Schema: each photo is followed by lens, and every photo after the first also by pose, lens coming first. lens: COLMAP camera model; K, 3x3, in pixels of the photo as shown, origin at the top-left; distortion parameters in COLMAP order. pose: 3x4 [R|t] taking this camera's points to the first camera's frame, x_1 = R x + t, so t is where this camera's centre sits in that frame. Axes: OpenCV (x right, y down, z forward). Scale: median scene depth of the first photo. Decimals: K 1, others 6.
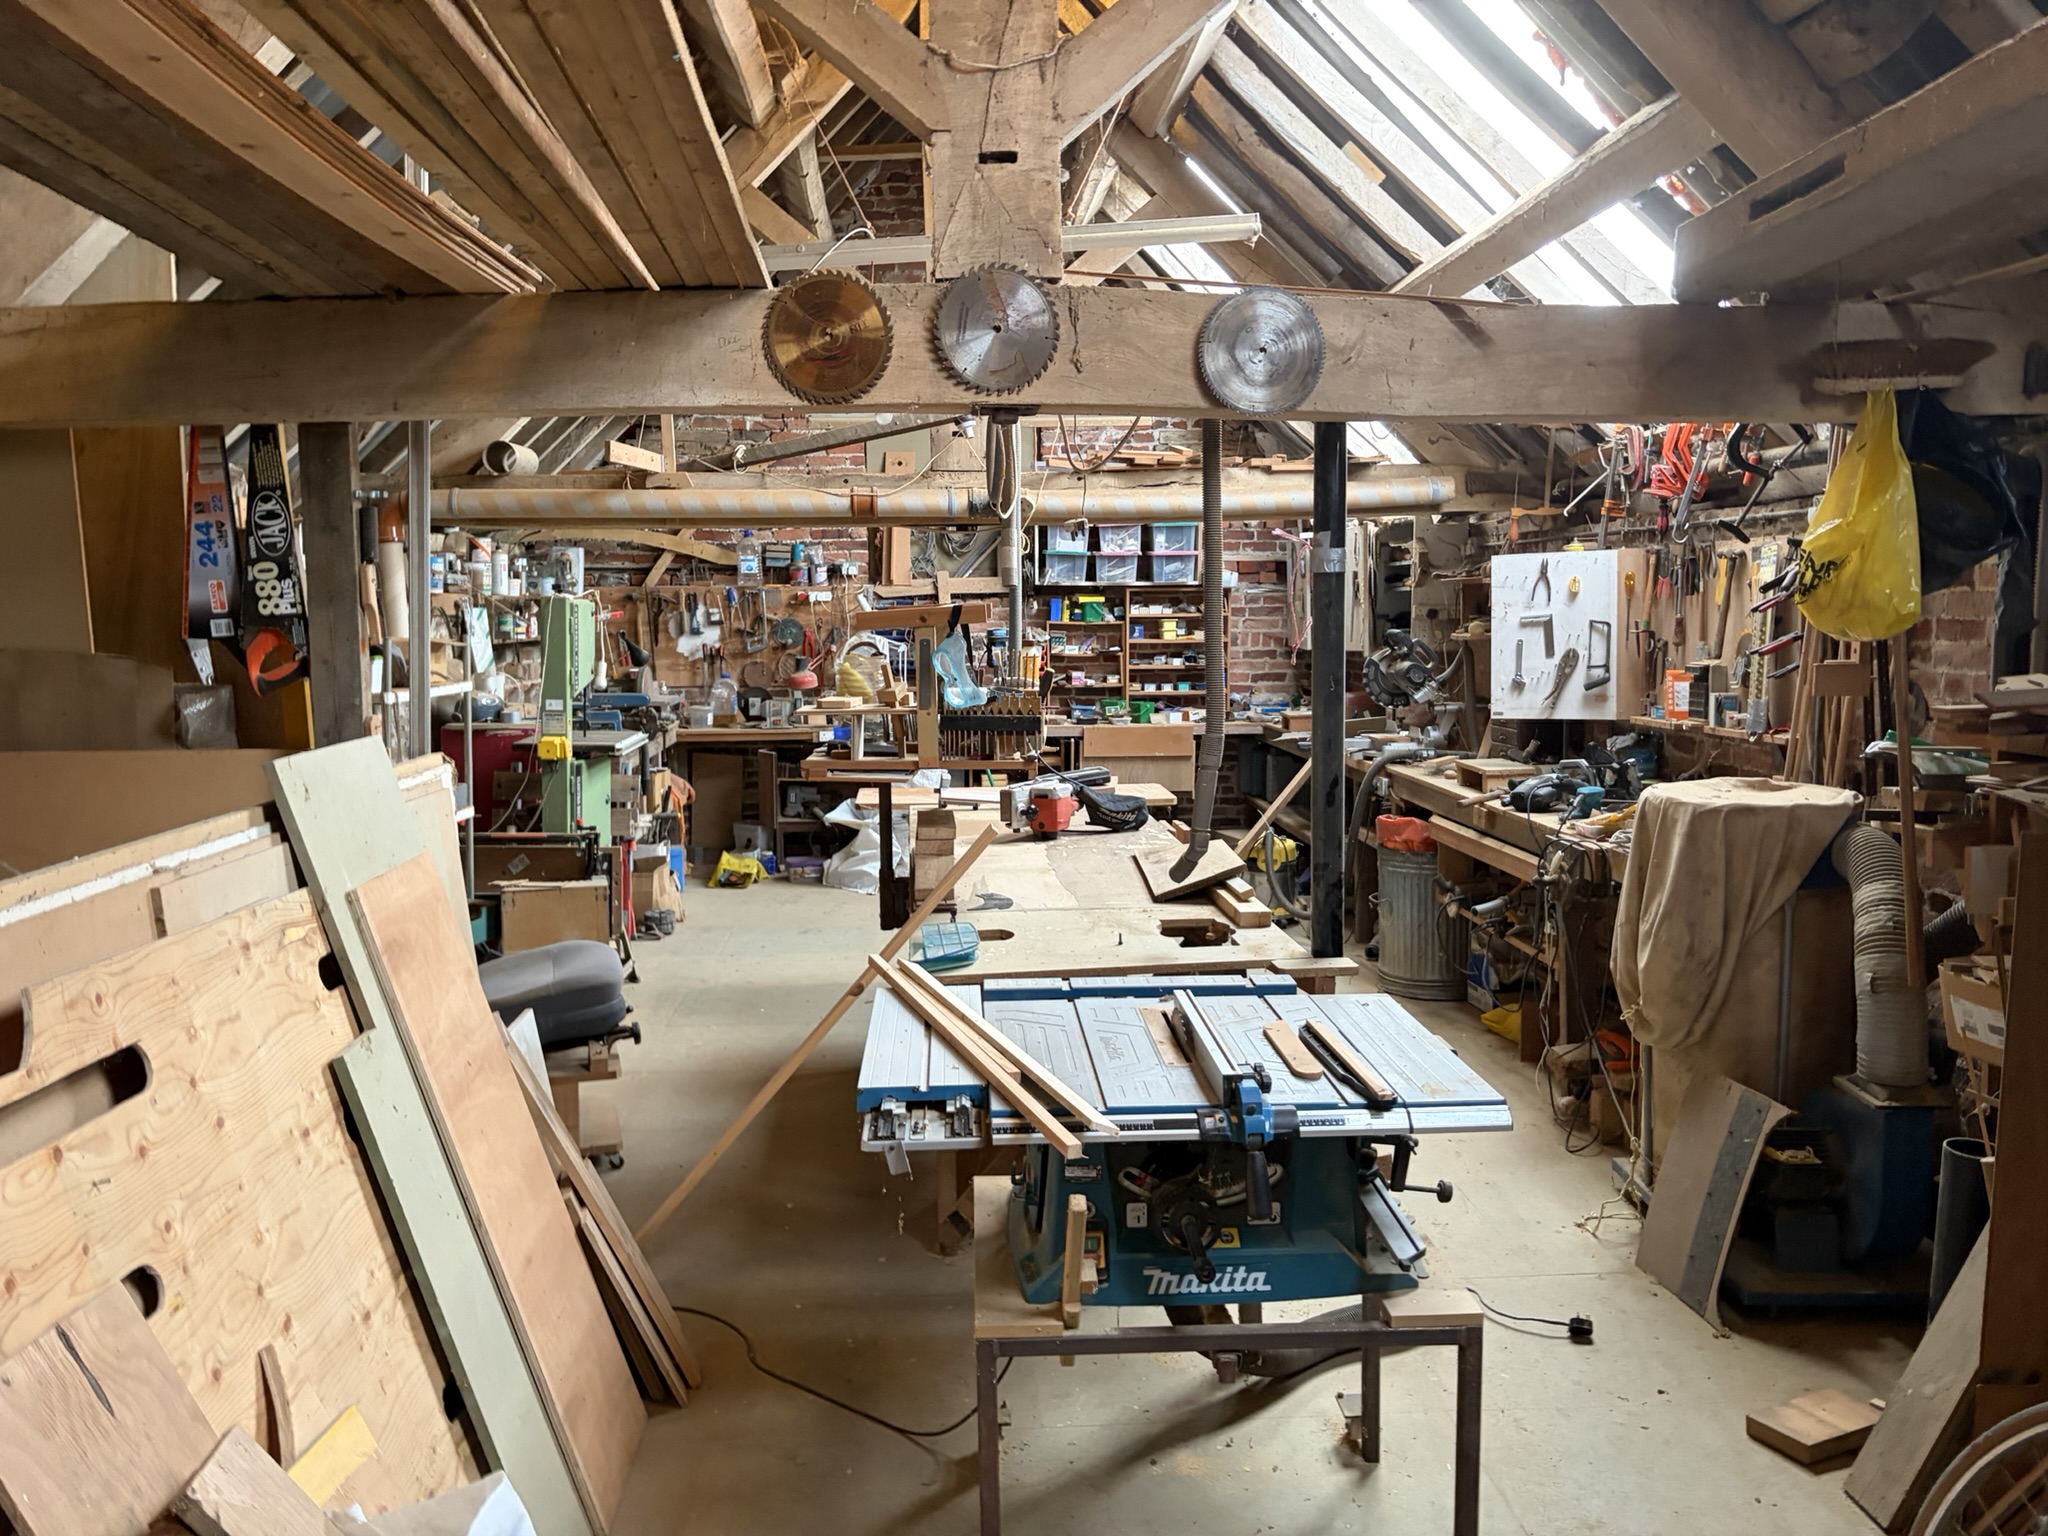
lens RADIAL K [[1560.0, 0, 1029.3], [0, 1560.0, 746.9], [0, 0, 1]] dist [0.056906, -0.053372]
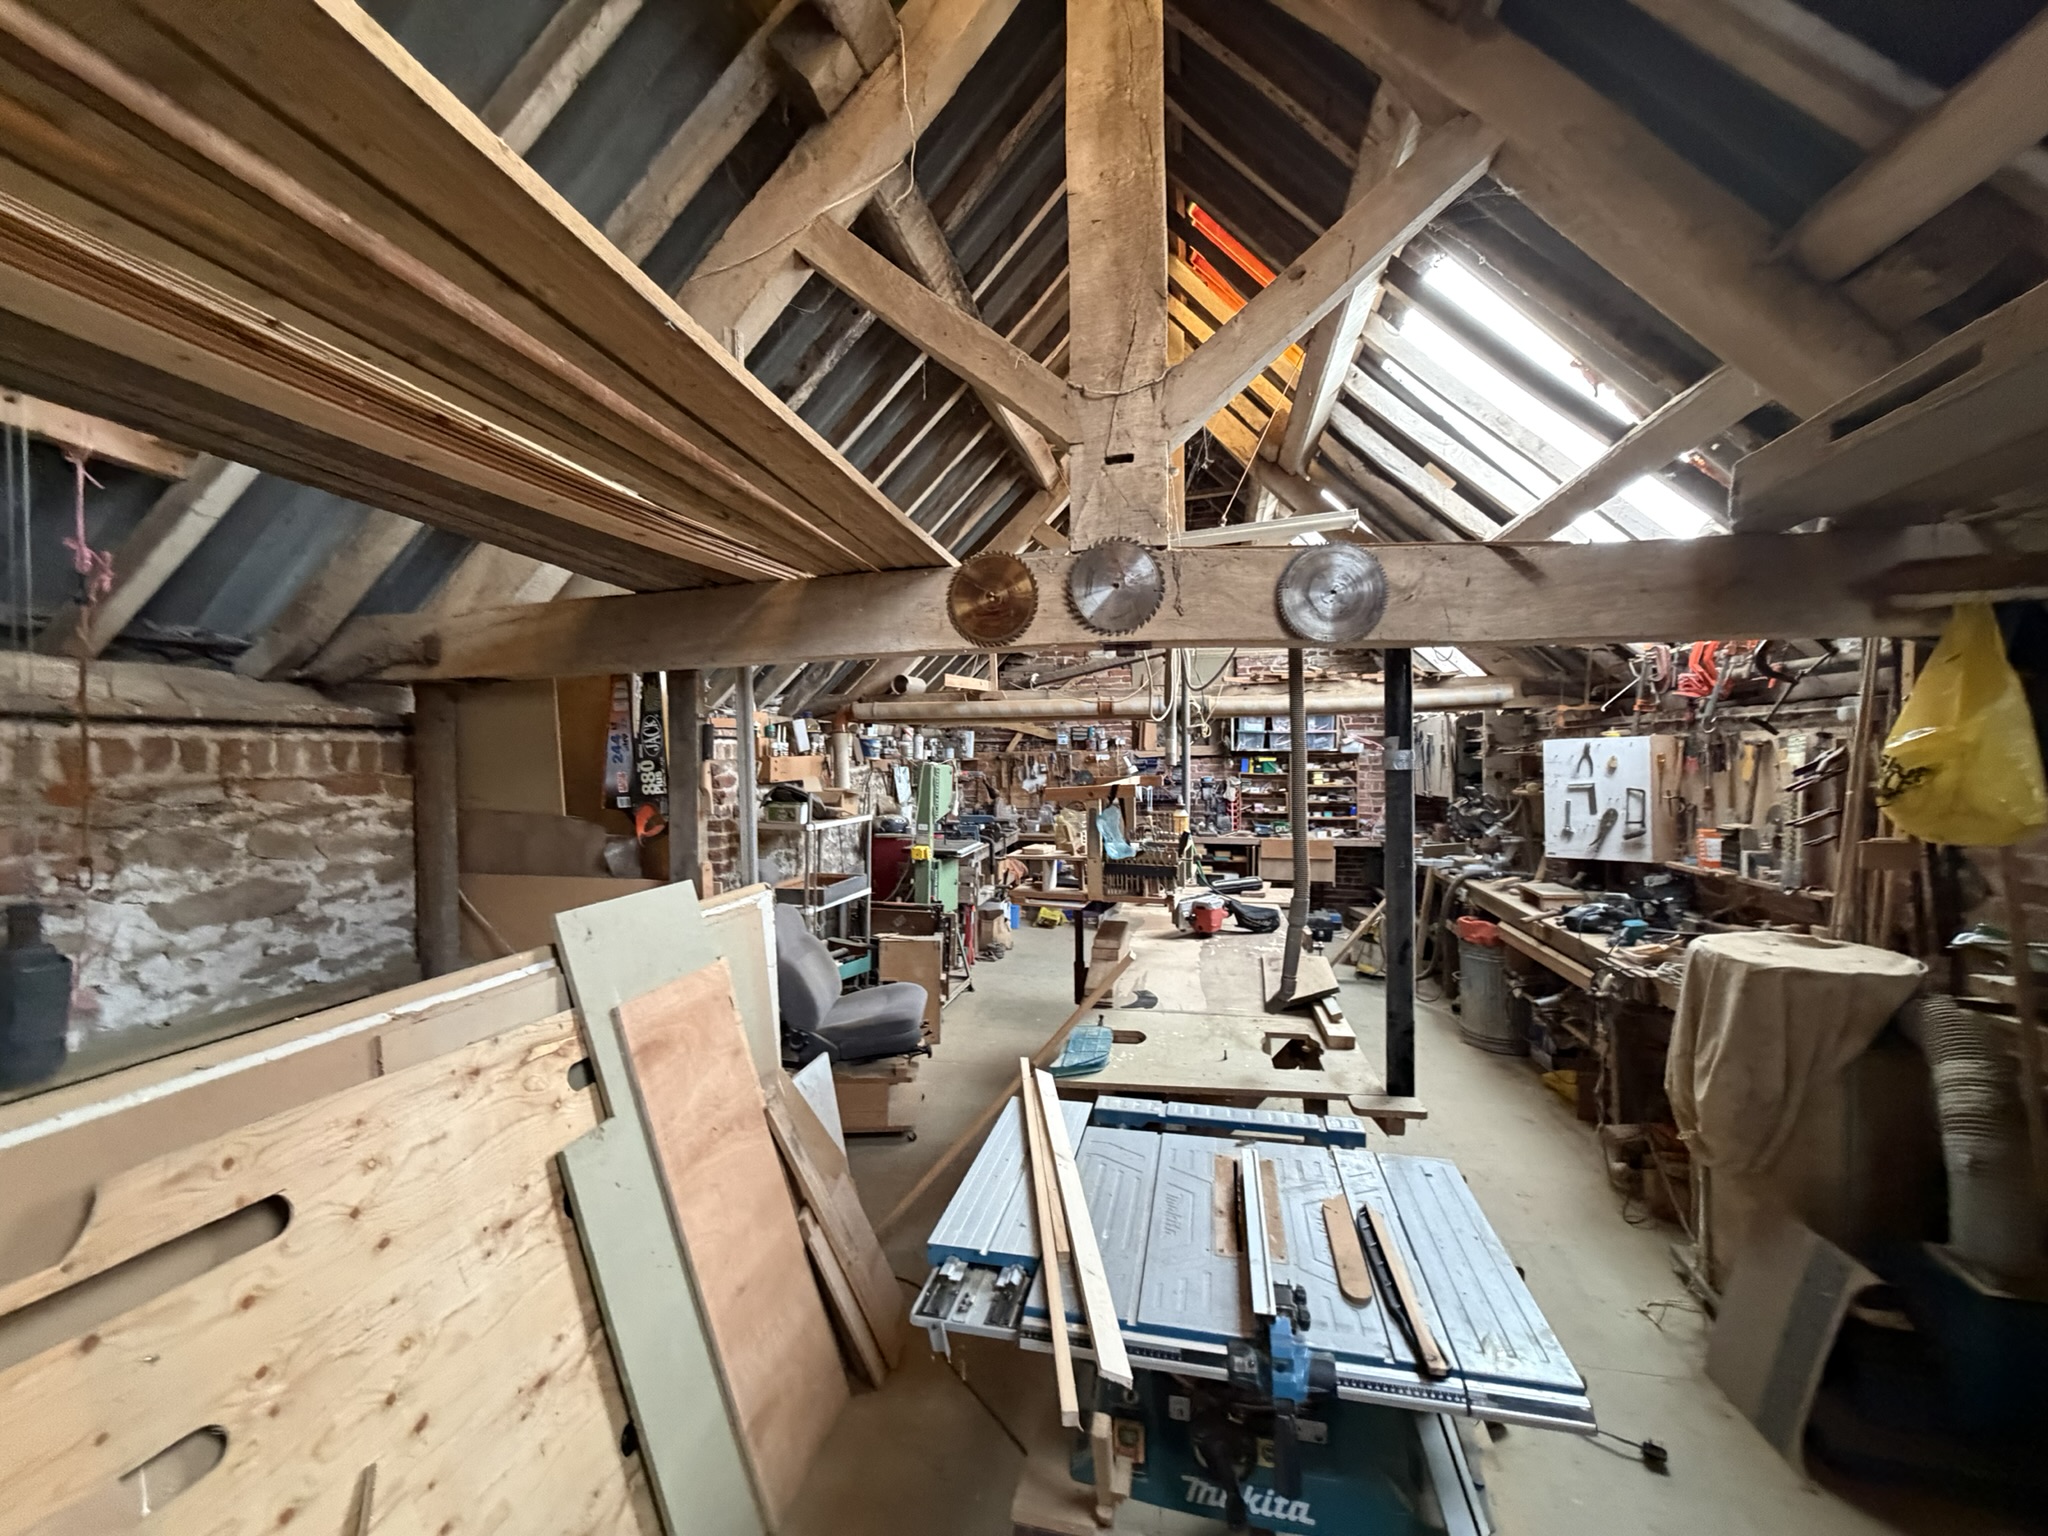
lens RADIAL K [[832.4, 0, 1025.2], [0, 832.4, 764.4], [0, 0, 1]] dist [0.010994, -0.000199]
pose [[0.964466, 0.005775, -0.264145, 0.052871], [-0.026211, 0.996921, -0.073909, -0.037844], [0.262905, 0.078206, 0.961647, 0.188814]]
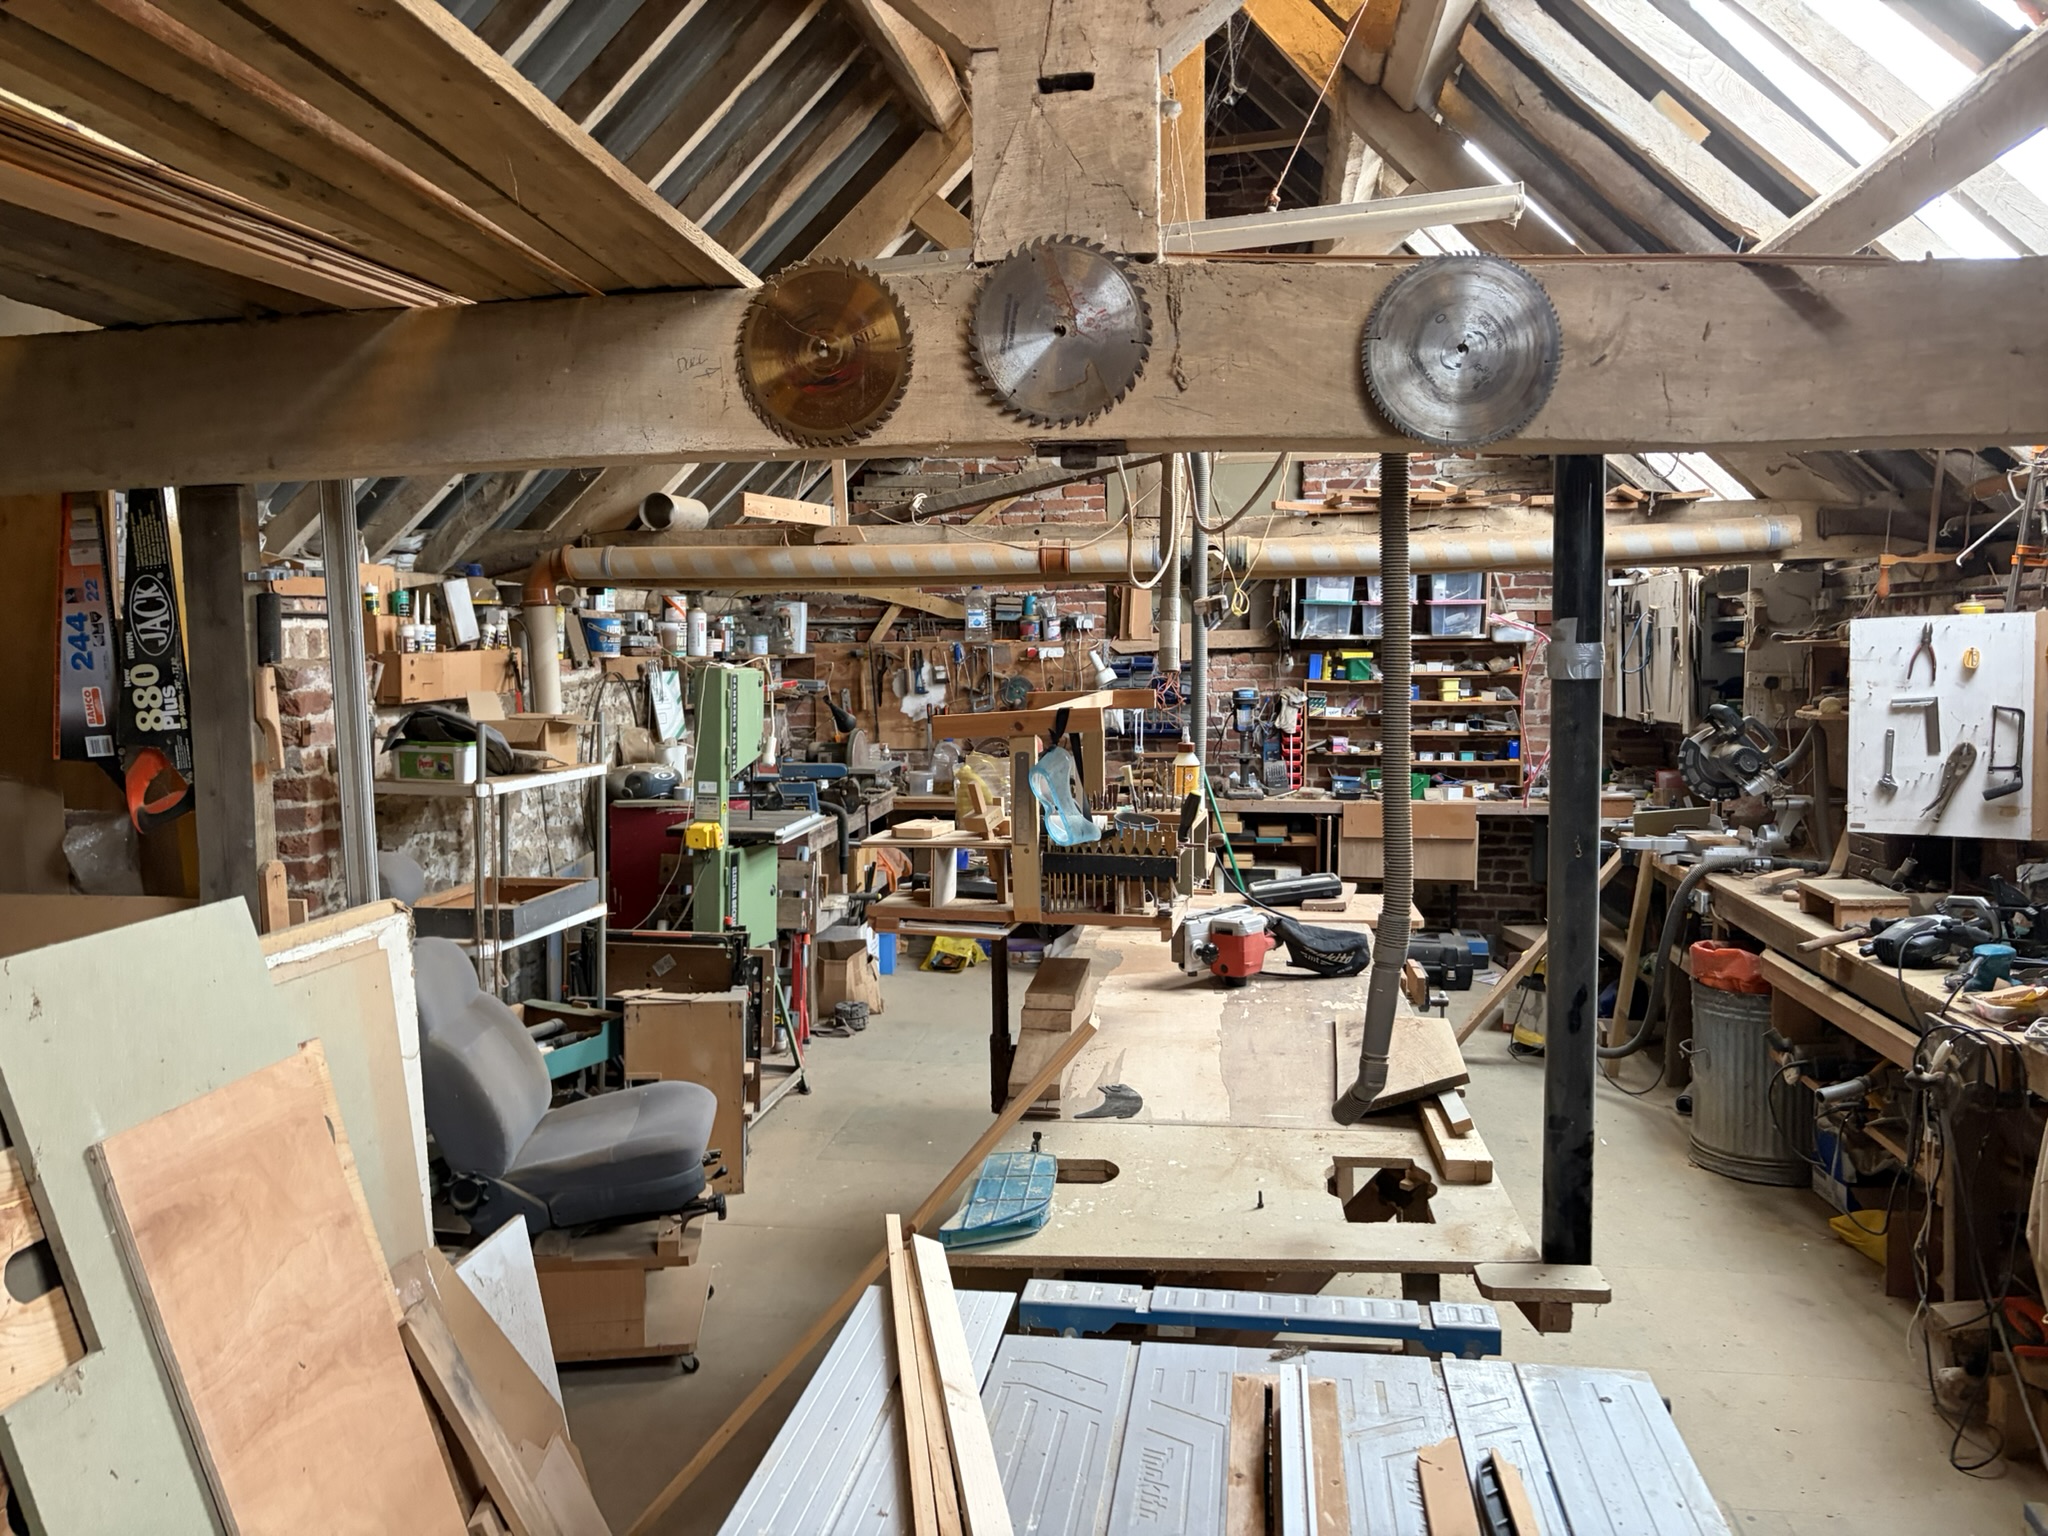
lens RADIAL K [[1579.4, 0, 1024.0], [0, 1579.4, 768.0], [0, 0, 1]] dist [0.057968, -0.047027]
pose [[0.981046, 0.015992, -0.193116, 0.059222], [-0.018200, 0.999788, -0.009665, -0.039761], [0.192920, 0.012997, 0.981128, 0.184339]]
